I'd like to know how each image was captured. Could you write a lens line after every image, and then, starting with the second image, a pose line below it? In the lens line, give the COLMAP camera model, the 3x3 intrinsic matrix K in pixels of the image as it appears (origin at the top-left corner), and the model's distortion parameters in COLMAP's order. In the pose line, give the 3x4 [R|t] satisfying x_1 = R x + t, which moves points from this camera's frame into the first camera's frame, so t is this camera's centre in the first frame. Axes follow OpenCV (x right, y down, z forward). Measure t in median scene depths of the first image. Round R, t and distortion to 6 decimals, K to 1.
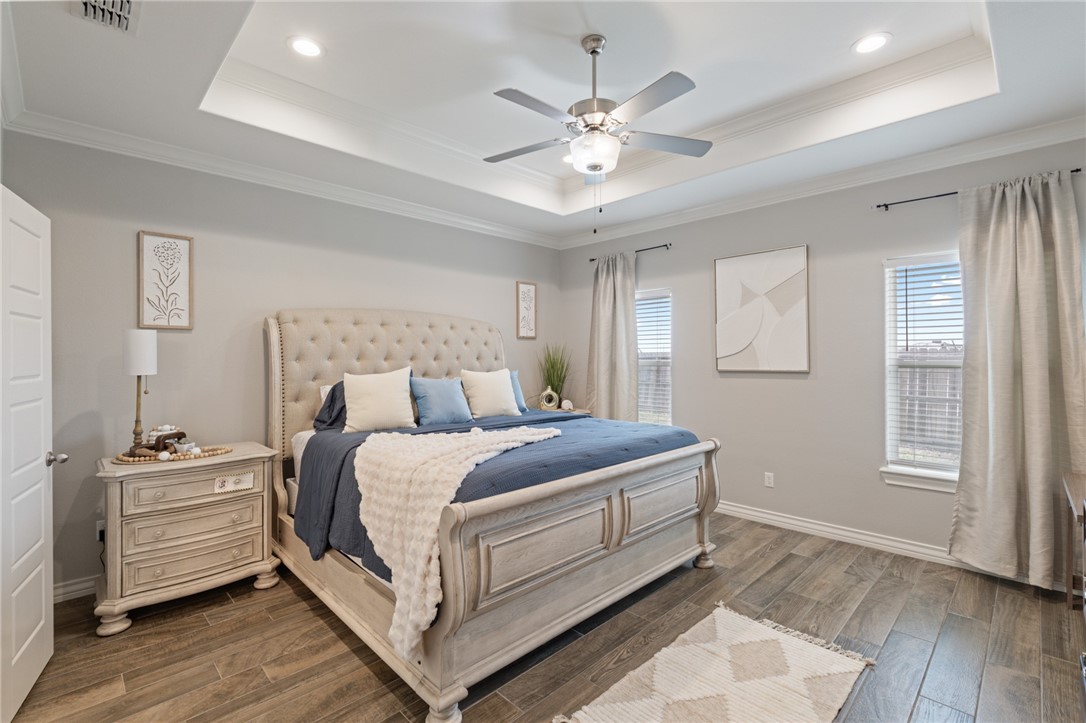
lens RADIAL K [[482.1, 0, 535.3], [0, 482.1, 360.4], [0, 0, 1]] dist [0.002841, 0.000563]
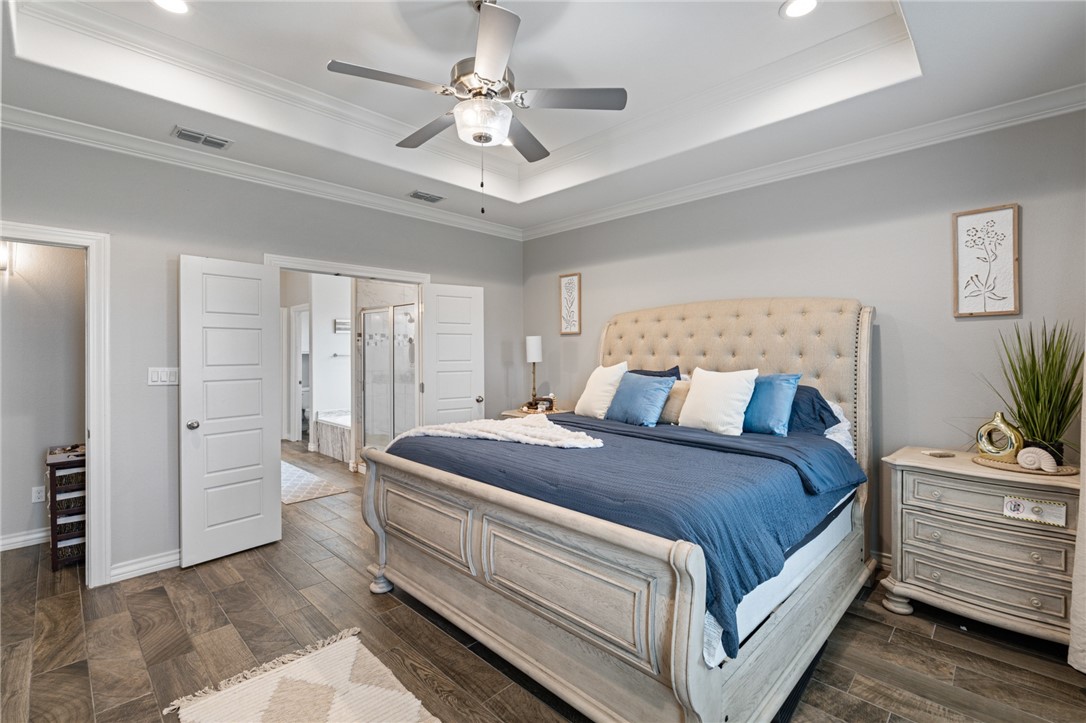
lens RADIAL K [[482.1, 0, 537.1], [0, 482.1, 356.0], [0, 0, 1]] dist [0.002841, 0.000563]
pose [[0.024157, 0.008431, -0.999673, 0.789516], [-0.007709, 0.999936, 0.008247, -0.007100], [0.999678, 0.007508, 0.024220, 0.842835]]
